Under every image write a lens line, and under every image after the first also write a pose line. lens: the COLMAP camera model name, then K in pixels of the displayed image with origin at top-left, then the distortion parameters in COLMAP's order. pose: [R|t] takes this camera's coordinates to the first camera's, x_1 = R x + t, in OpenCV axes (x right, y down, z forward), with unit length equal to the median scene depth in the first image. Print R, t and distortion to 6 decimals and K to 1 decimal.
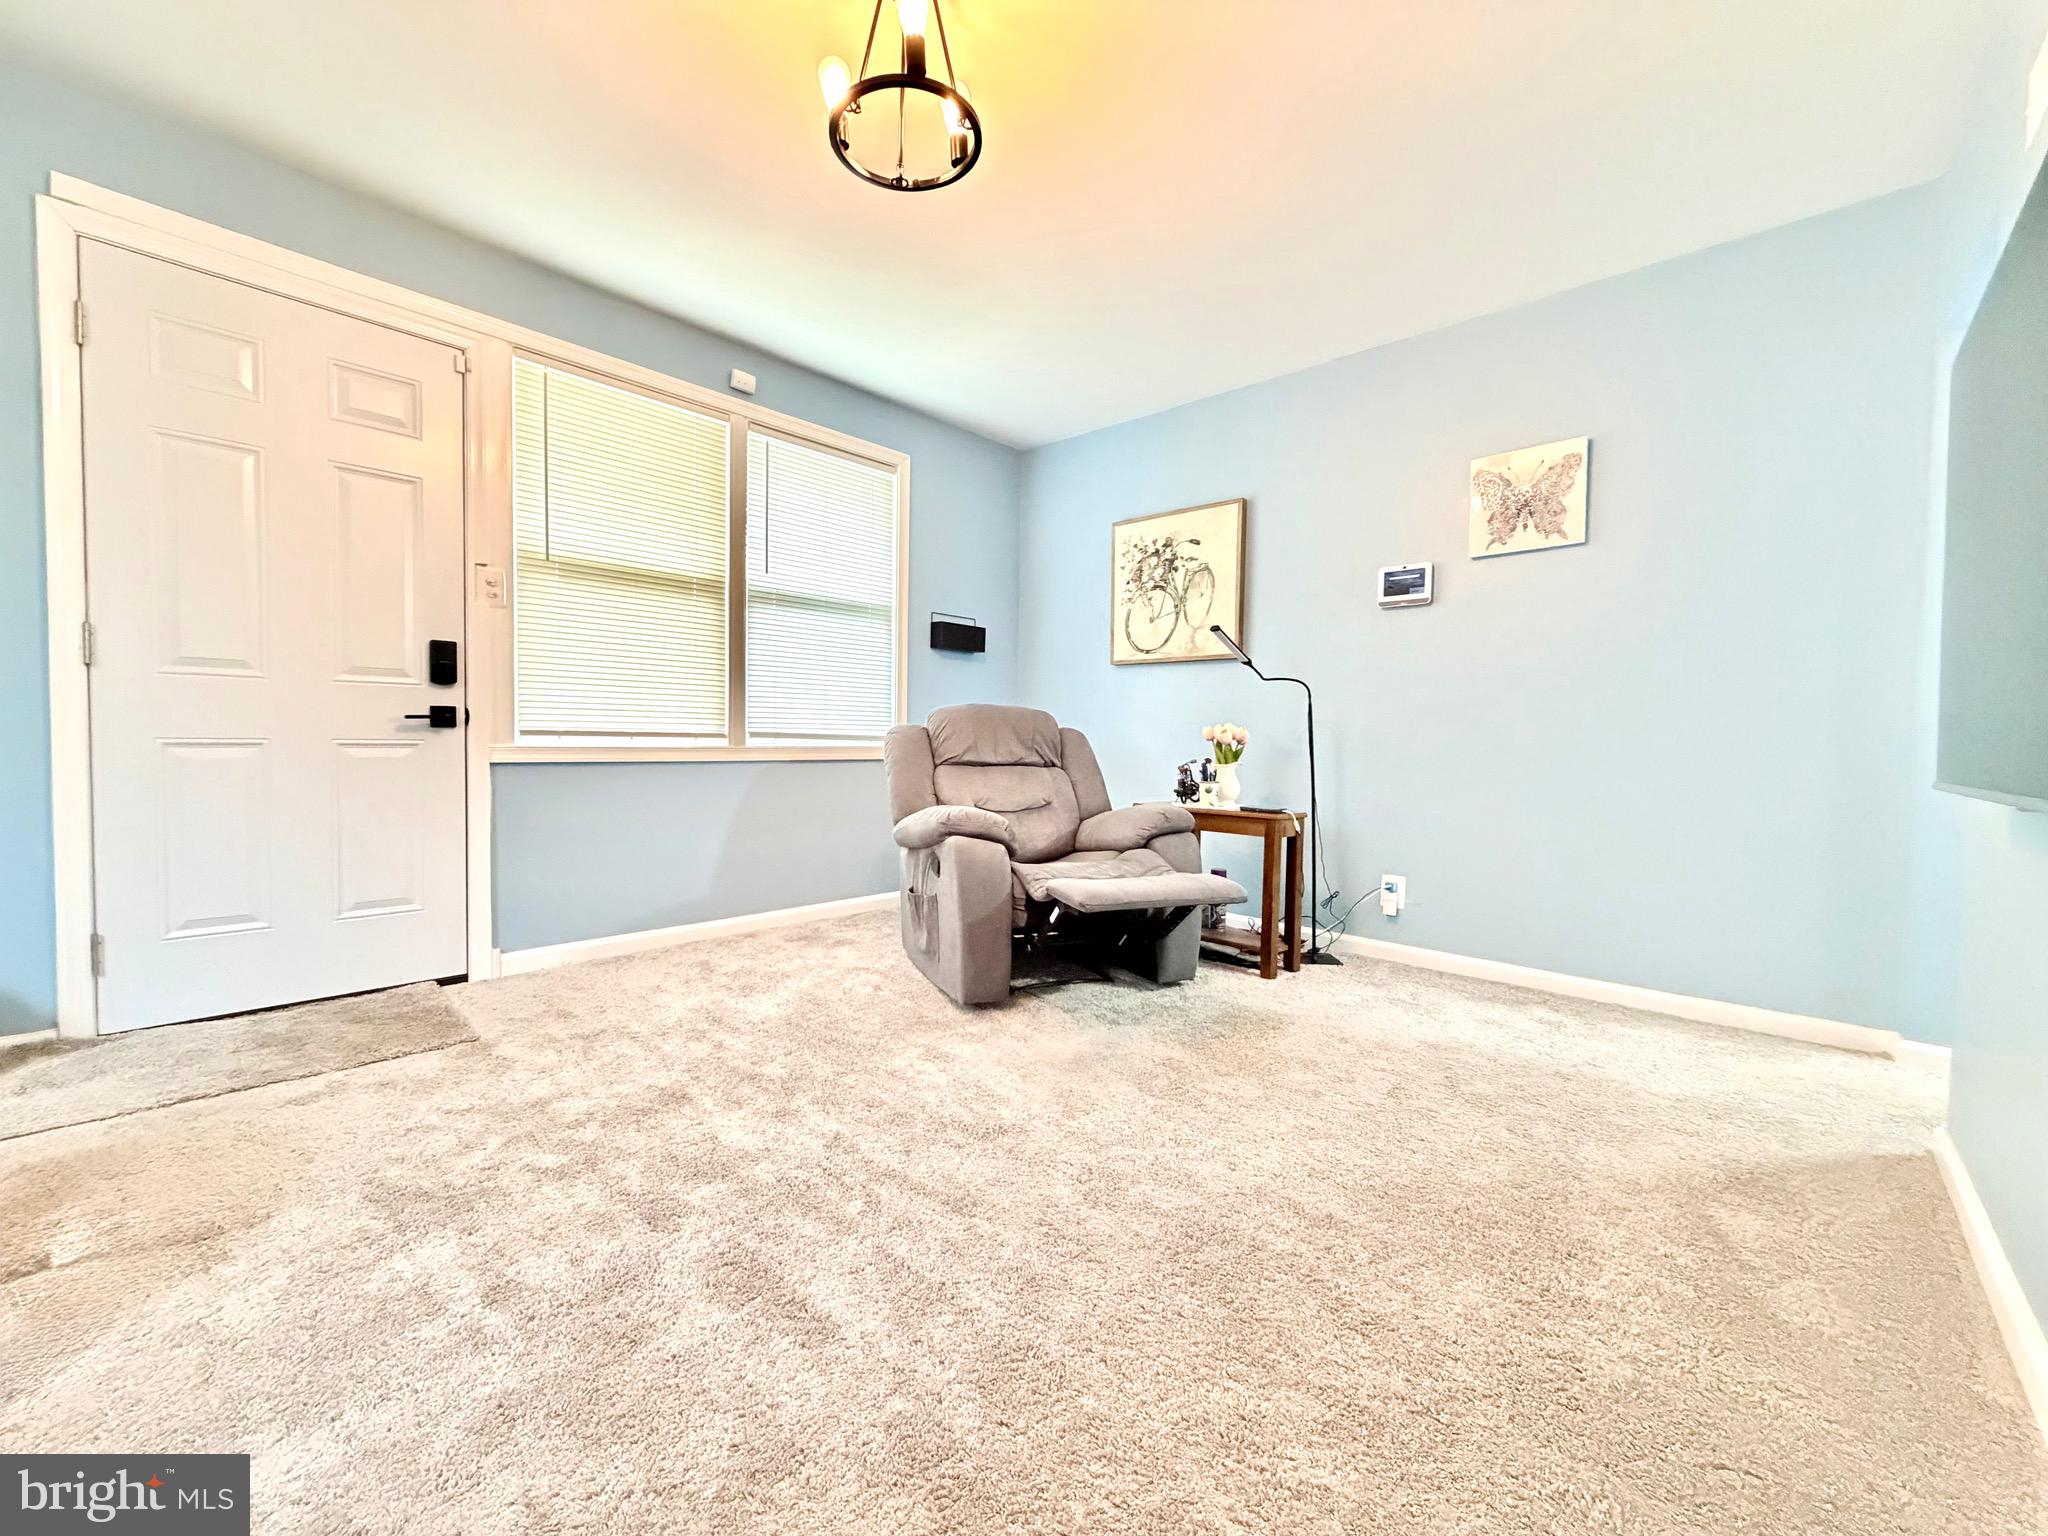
lens RADIAL K [[811.2, 0, 1028.2], [0, 811.2, 770.5], [0, 0, 1]] dist [0.001273, 0.000094]
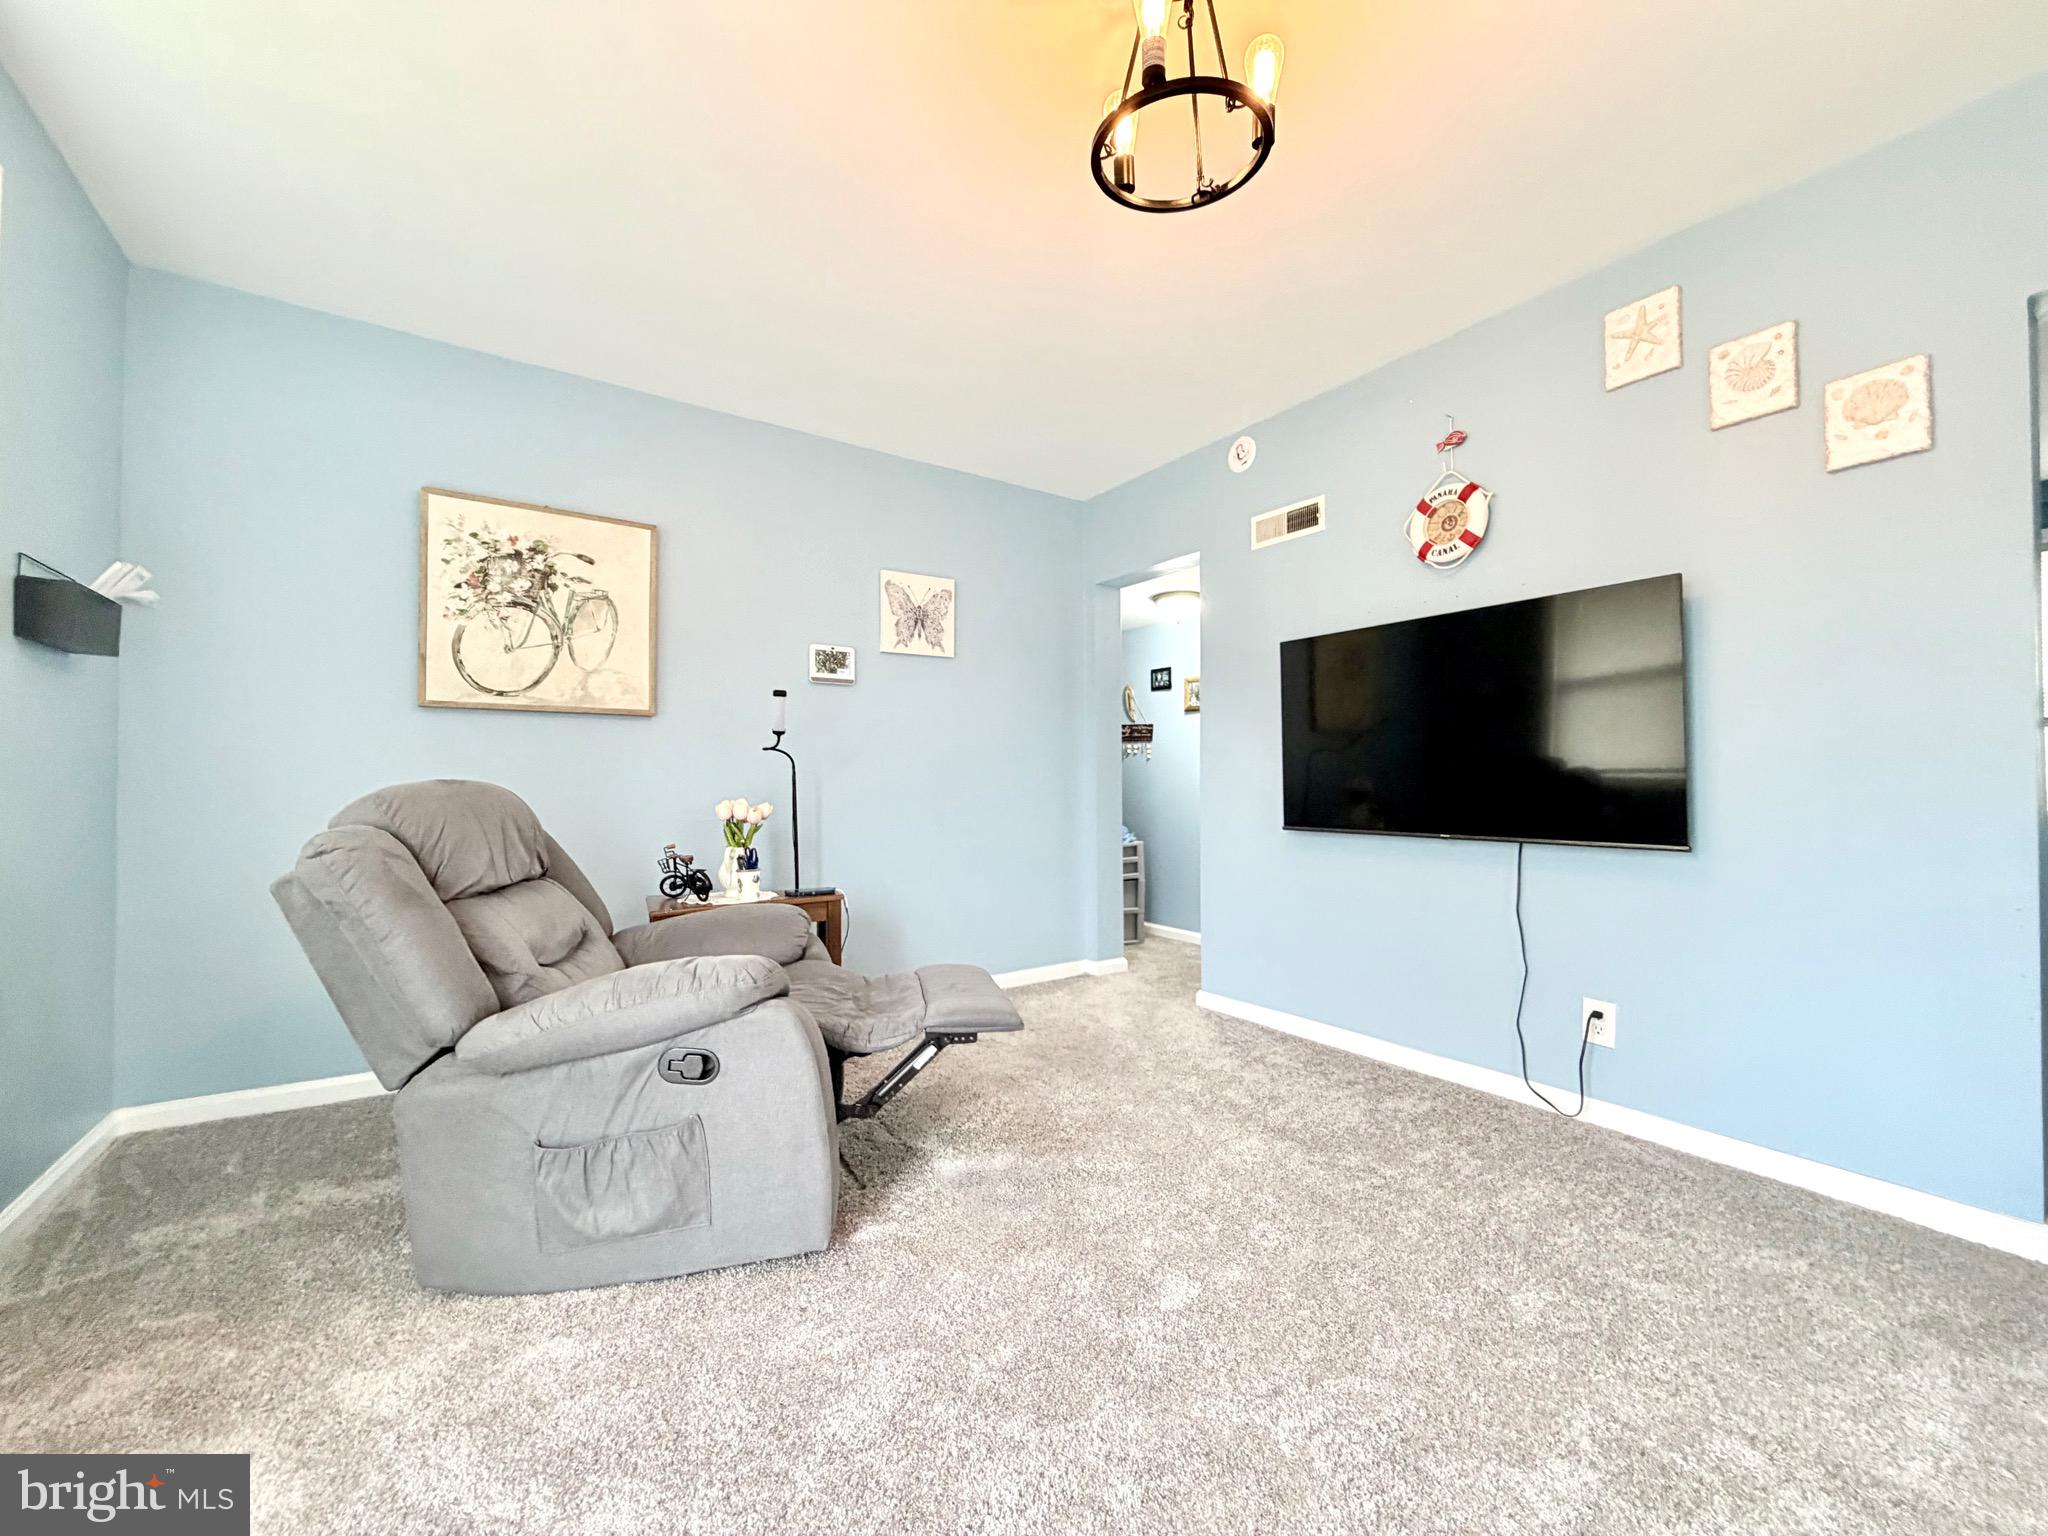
lens RADIAL K [[817.2, 0, 1022.9], [0, 817.2, 768.5], [0, 0, 1]] dist [0.000004, 0.000216]
pose [[0.227286, -0.005684, 0.973812, -0.562702], [0.043957, 0.999024, -0.004428, -0.078303], [-0.972836, 0.043812, 0.227314, 0.538098]]
